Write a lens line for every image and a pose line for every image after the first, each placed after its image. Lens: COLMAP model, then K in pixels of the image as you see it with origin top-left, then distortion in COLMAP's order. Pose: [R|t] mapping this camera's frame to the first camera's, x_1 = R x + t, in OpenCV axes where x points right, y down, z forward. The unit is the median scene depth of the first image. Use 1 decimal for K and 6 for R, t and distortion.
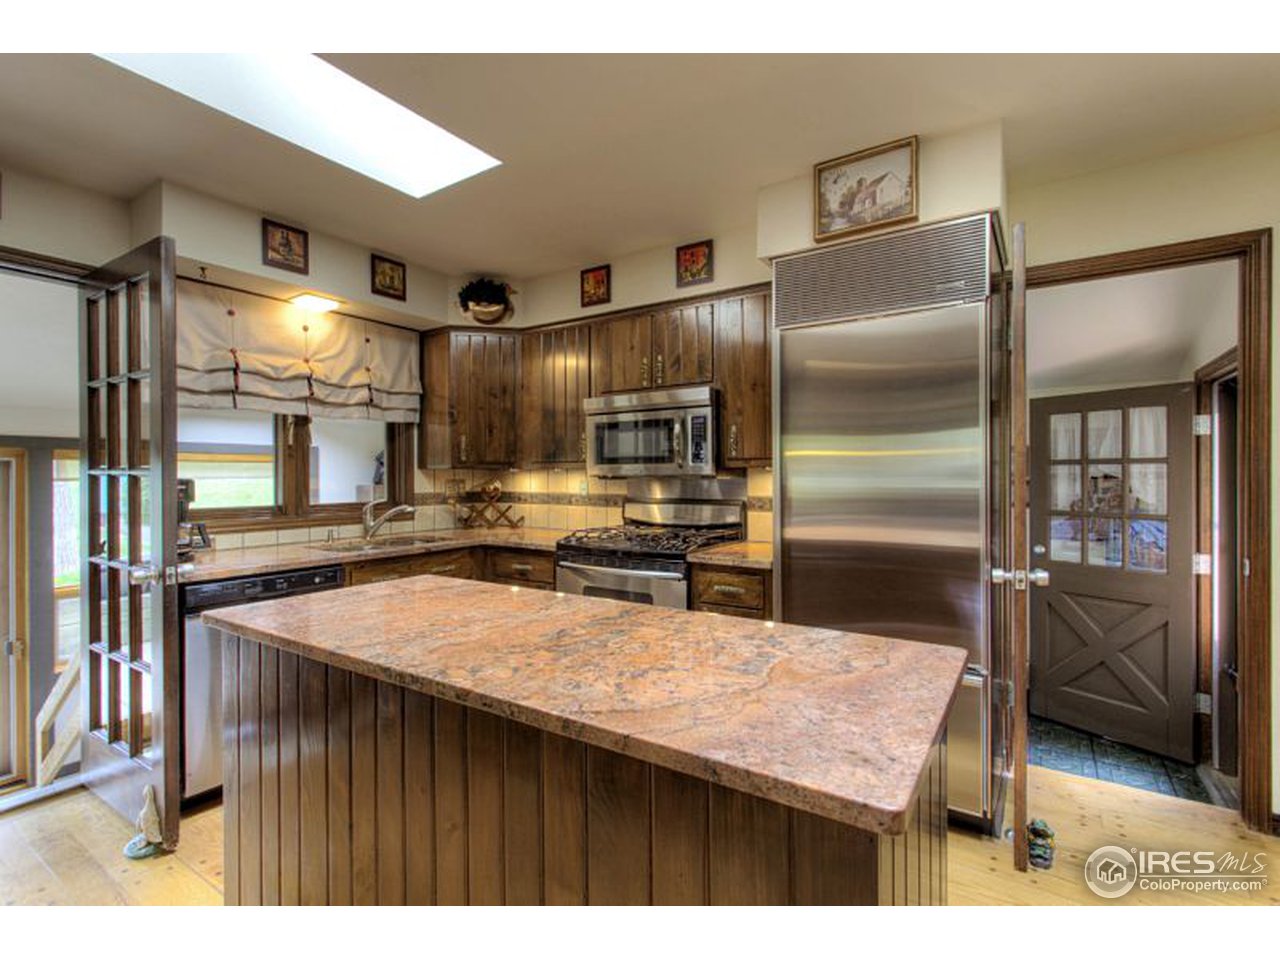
lens RADIAL K [[609.7, 0, 631.9], [0, 609.7, 478.7], [0, 0, 1]] dist [0.018503, 0.000368]
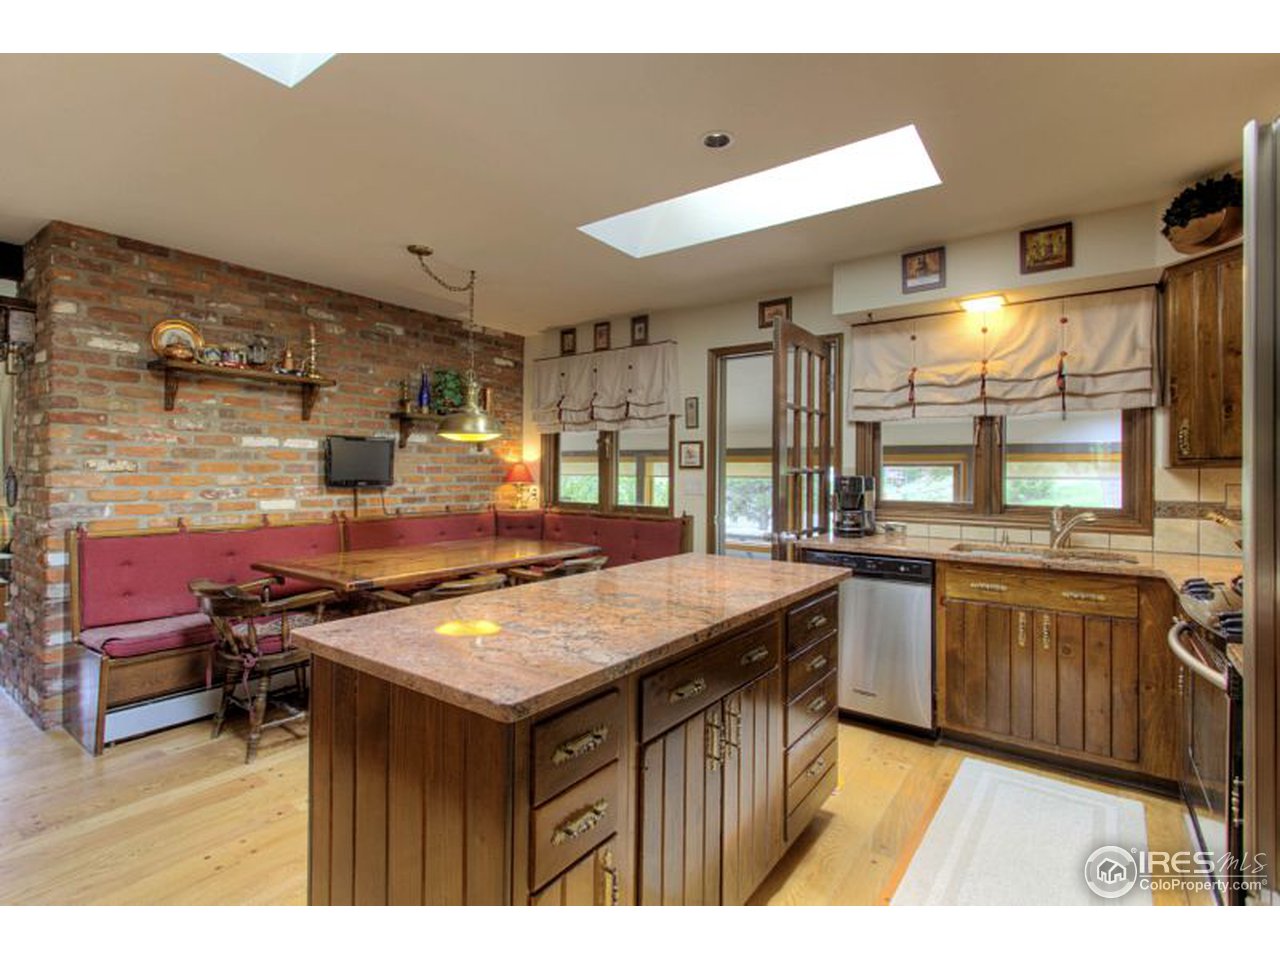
lens RADIAL K [[609.7, 0, 632.9], [0, 609.7, 471.8], [0, 0, 1]] dist [0.018503, 0.000368]
pose [[-0.042607, 0.002758, -0.999088, 0.511745], [-0.014394, 0.999891, 0.003374, -0.005264], [0.998988, 0.014525, -0.042563, 0.466437]]
